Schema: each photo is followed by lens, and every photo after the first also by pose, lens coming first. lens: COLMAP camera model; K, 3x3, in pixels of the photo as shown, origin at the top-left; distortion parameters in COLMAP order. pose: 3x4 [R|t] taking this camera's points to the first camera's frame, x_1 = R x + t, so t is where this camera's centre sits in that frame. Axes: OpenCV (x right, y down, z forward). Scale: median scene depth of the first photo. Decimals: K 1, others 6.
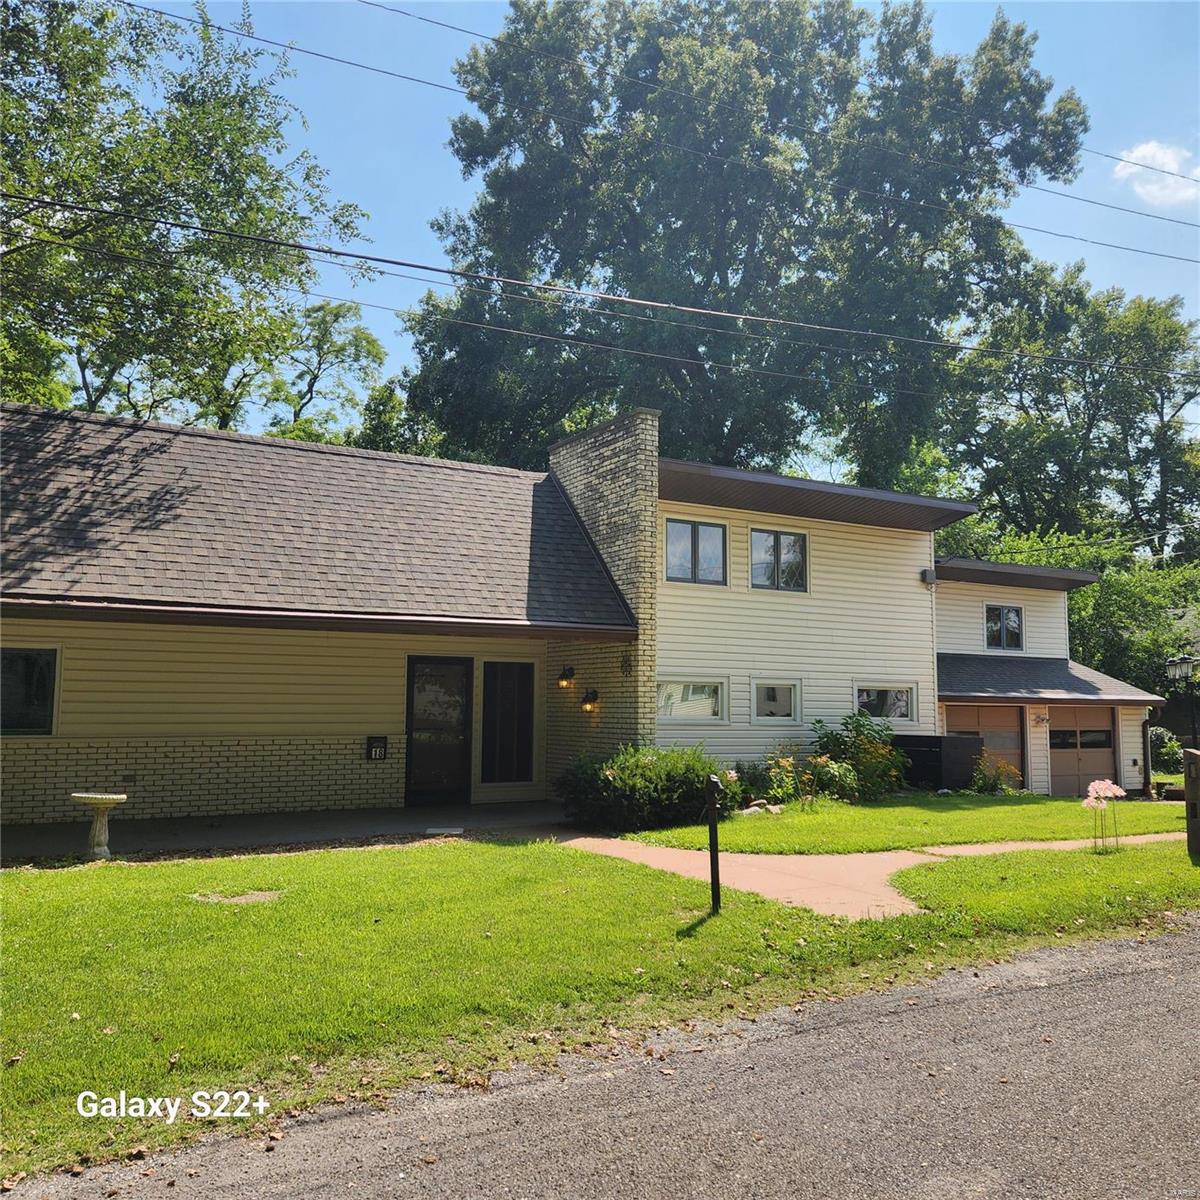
lens RADIAL K [[1083.1, 0, 600.0], [0, 1083.1, 600.0], [0, 0, 1]] dist [0.082395, -0.101178]
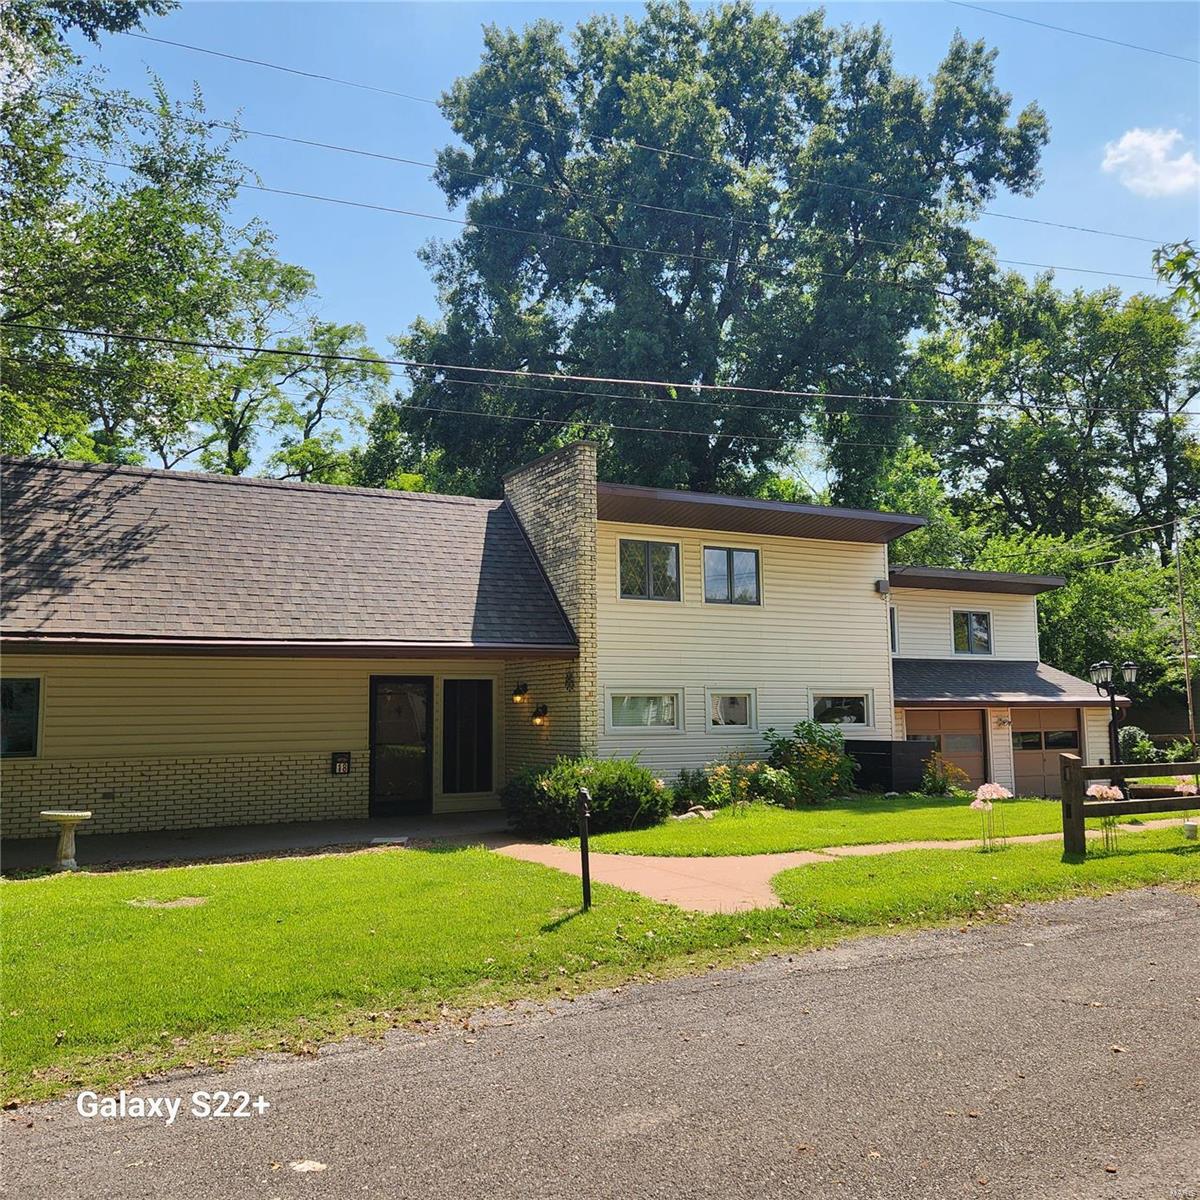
lens RADIAL K [[1085.6, 0, 593.2], [0, 1085.6, 598.2], [0, 0, 1]] dist [0.083394, -0.092366]
pose [[0.999160, -0.021851, -0.034673, 0.082103], [0.021681, 0.999751, -0.005275, -0.014875], [0.034780, 0.004518, 0.999385, -0.065926]]
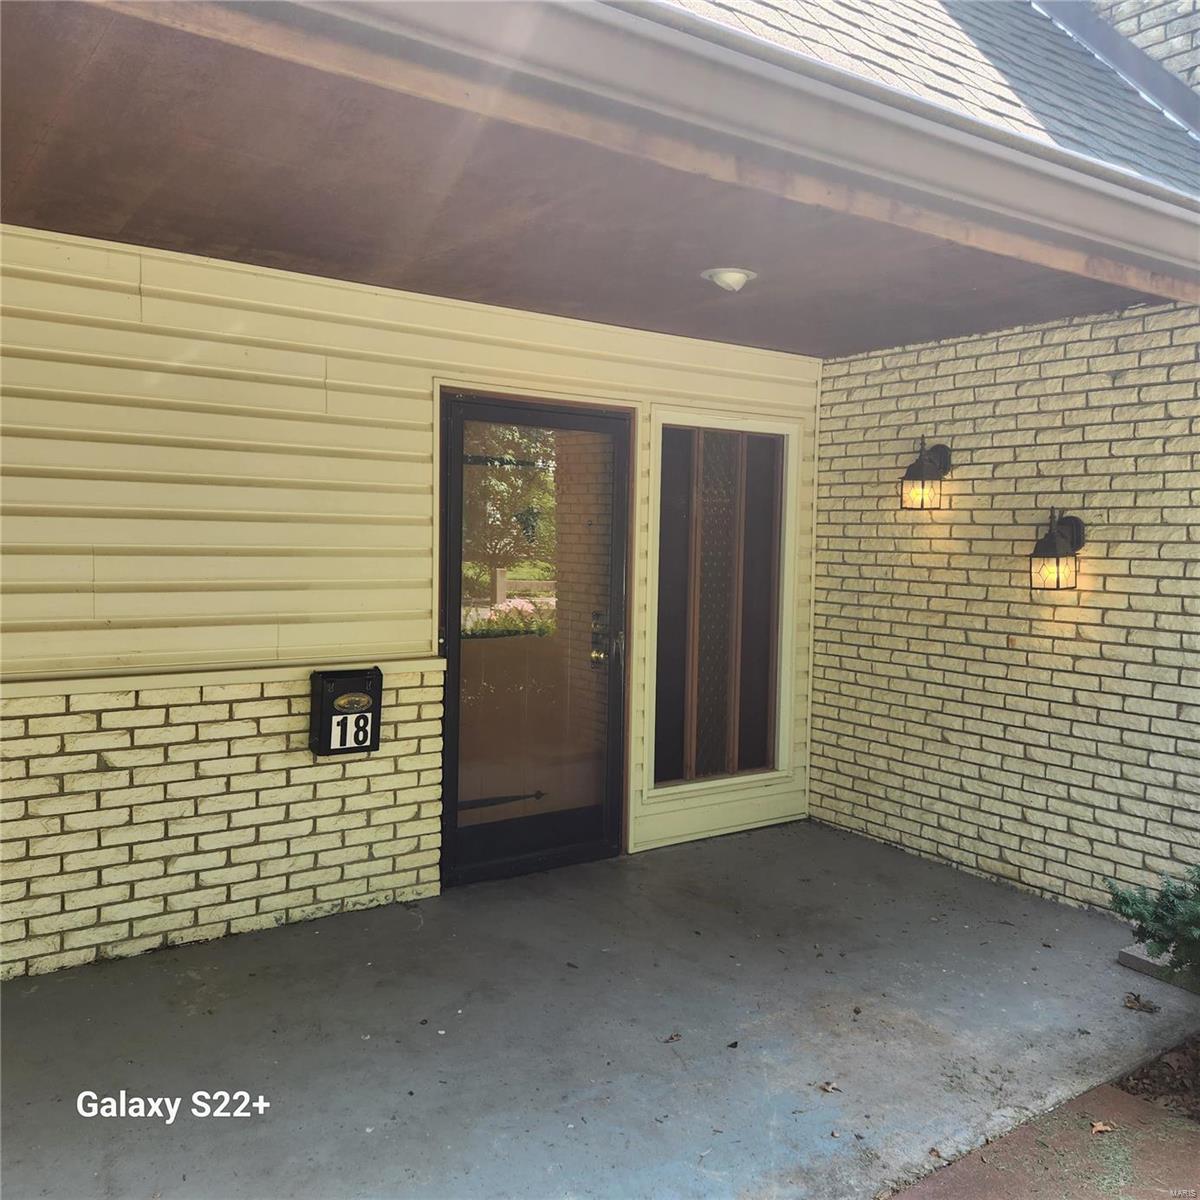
lens RADIAL K [[1083.1, 0, 600.0], [0, 1083.1, 600.0], [0, 0, 1]] dist [0.082395, -0.101178]
pose [[0.996755, 0.009087, 0.079978, -0.159031], [-0.021930, 0.986678, 0.161199, 0.060035], [-0.077448, -0.162430, 0.983676, 0.707811]]
